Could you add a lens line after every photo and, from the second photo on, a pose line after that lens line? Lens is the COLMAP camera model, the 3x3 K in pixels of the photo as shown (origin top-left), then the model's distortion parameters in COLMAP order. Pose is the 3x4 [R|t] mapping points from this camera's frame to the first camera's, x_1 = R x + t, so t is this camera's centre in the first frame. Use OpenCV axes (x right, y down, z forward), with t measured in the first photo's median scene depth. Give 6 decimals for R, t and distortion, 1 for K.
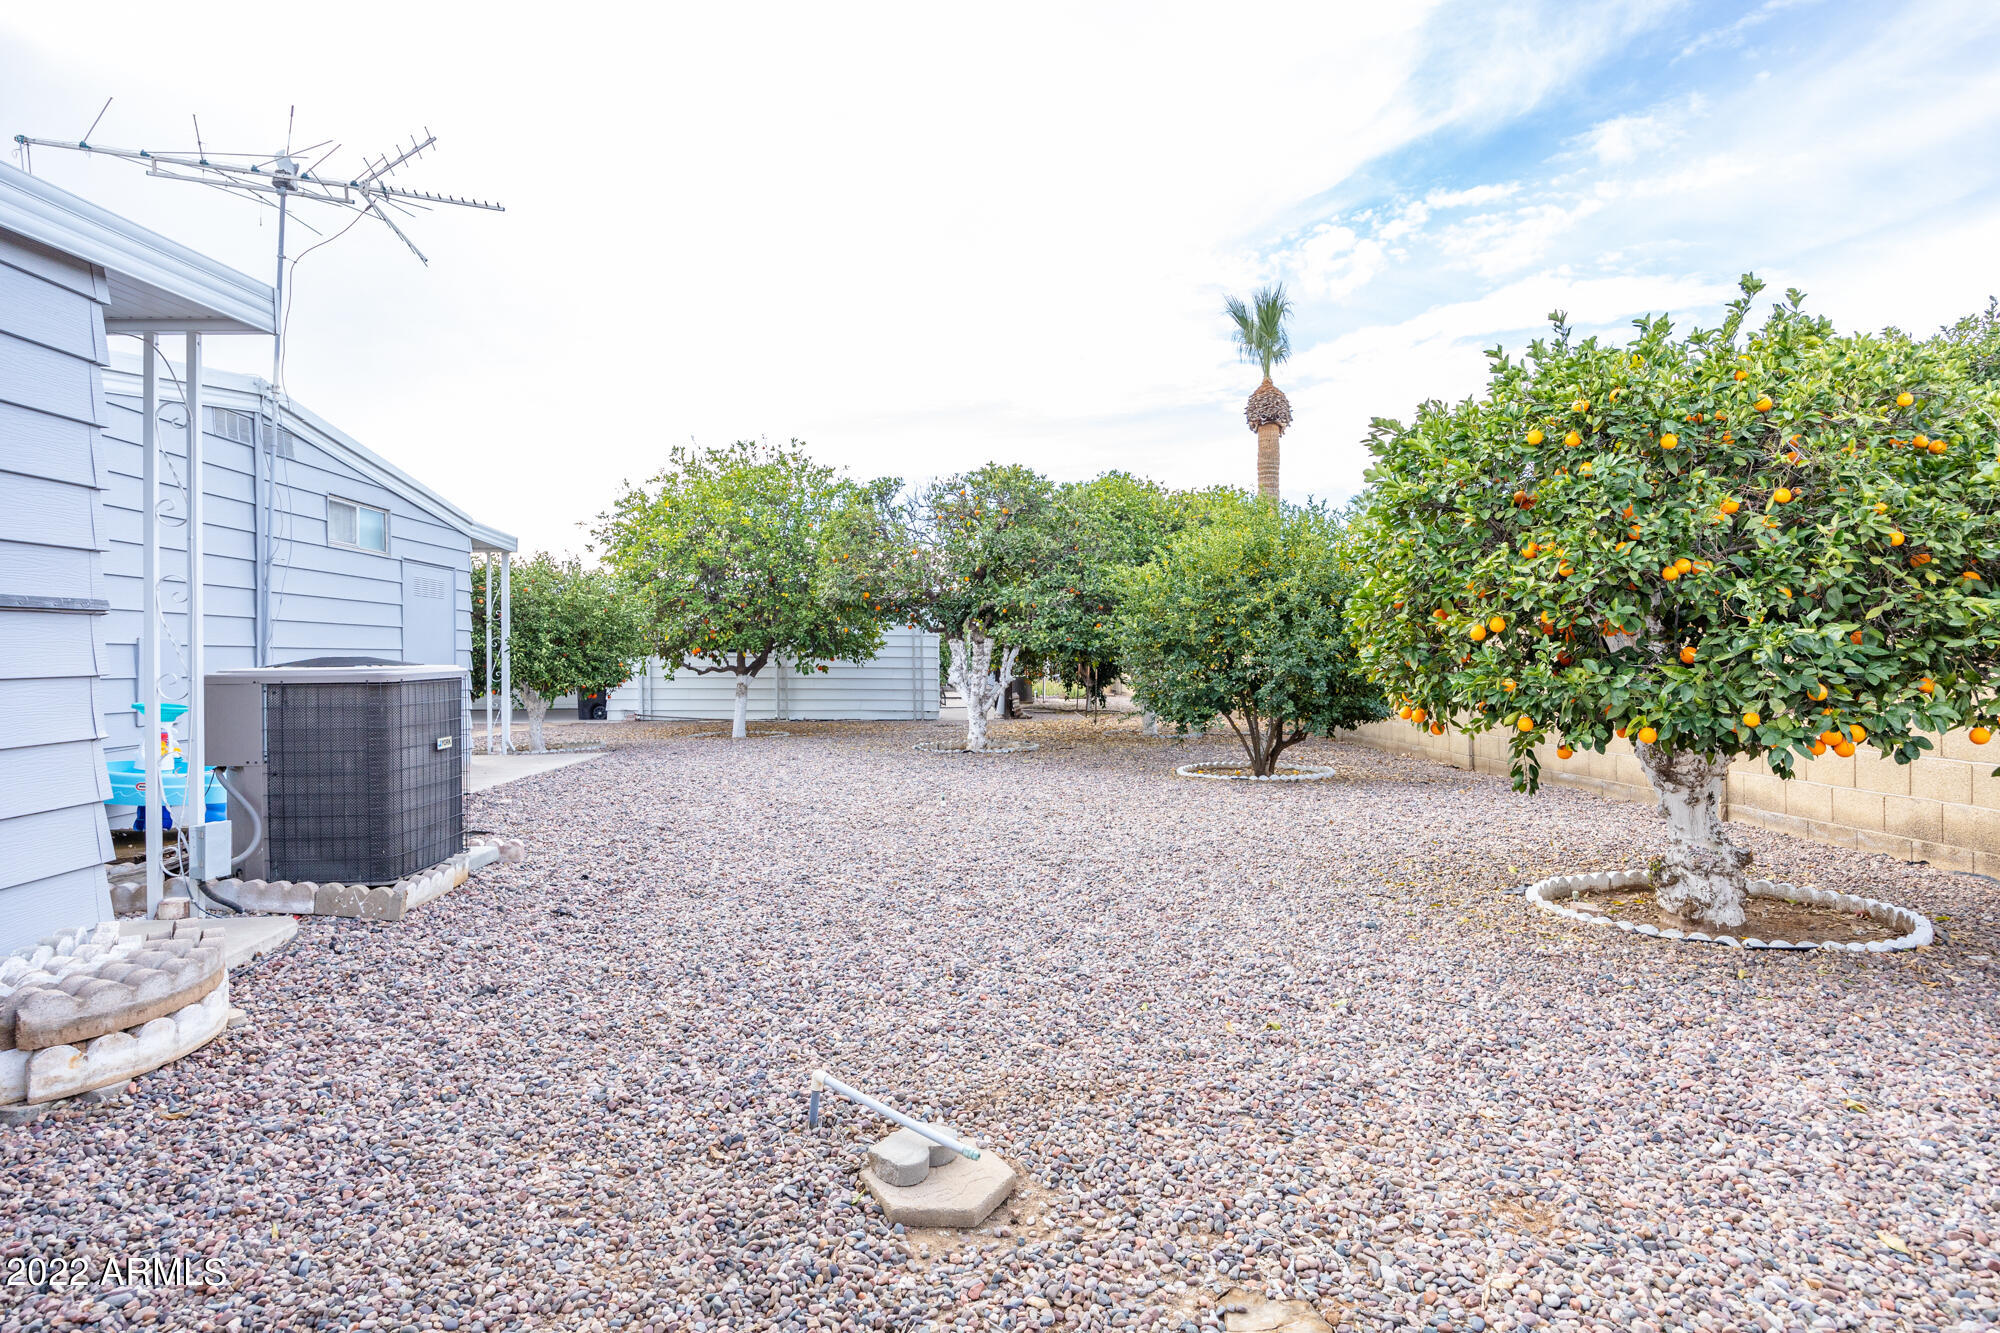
lens RADIAL K [[1114.1, 0, 1002.1], [0, 1114.1, 654.5], [0, 0, 1]] dist [-0.004581, 0.002280]
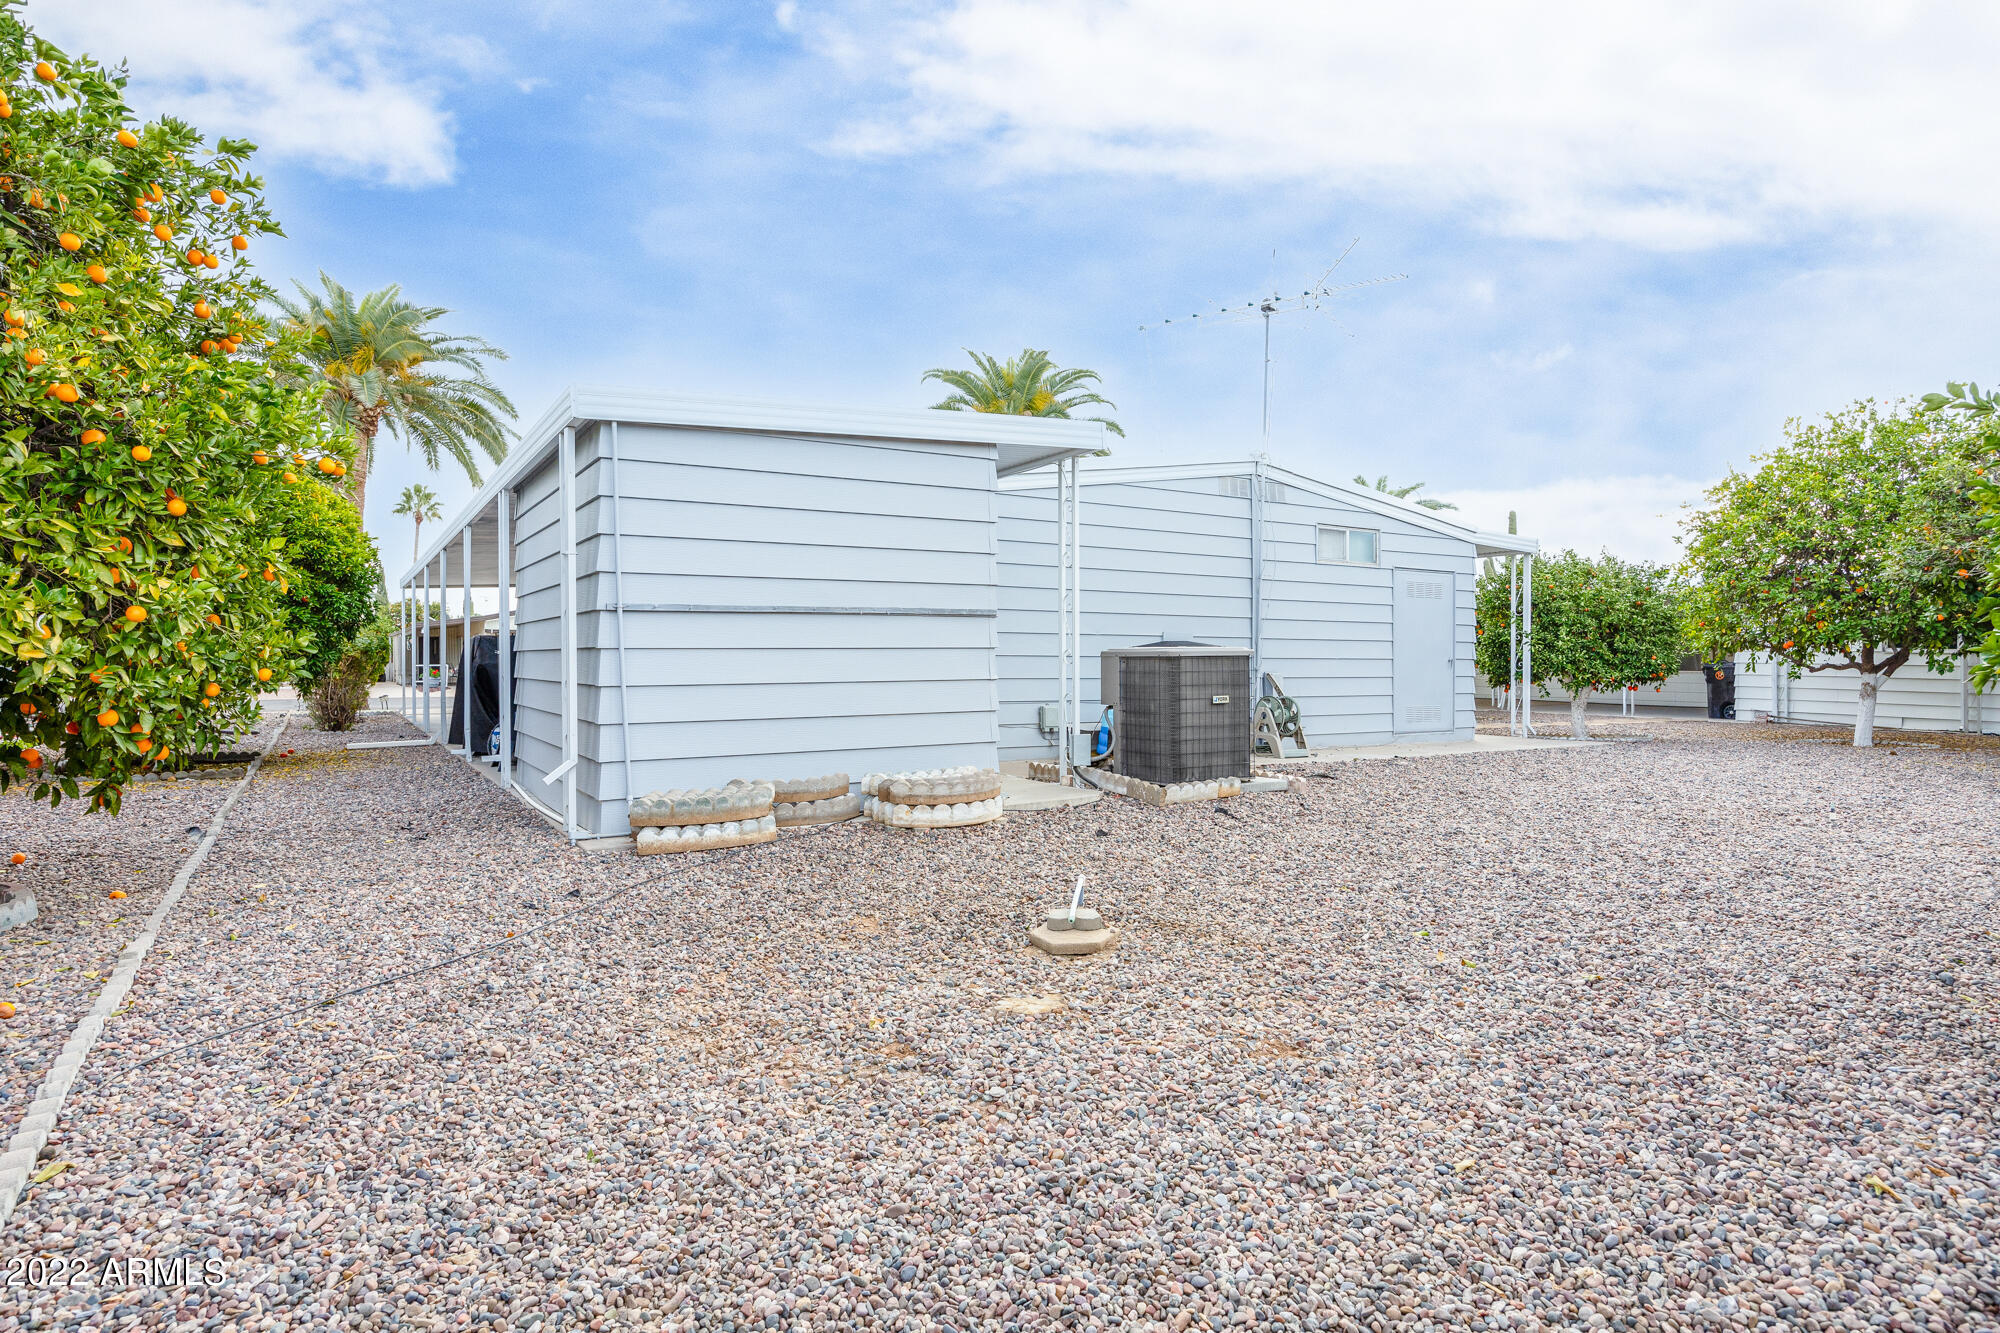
lens RADIAL K [[1114.1, 0, 1002.1], [0, 1114.1, 654.5], [0, 0, 1]] dist [-0.004581, 0.002280]
pose [[0.480082, 0.007697, -0.877190, 0.271161], [-0.007254, 0.999962, 0.004805, 0.006415], [0.877193, 0.004056, 0.480120, 0.016002]]
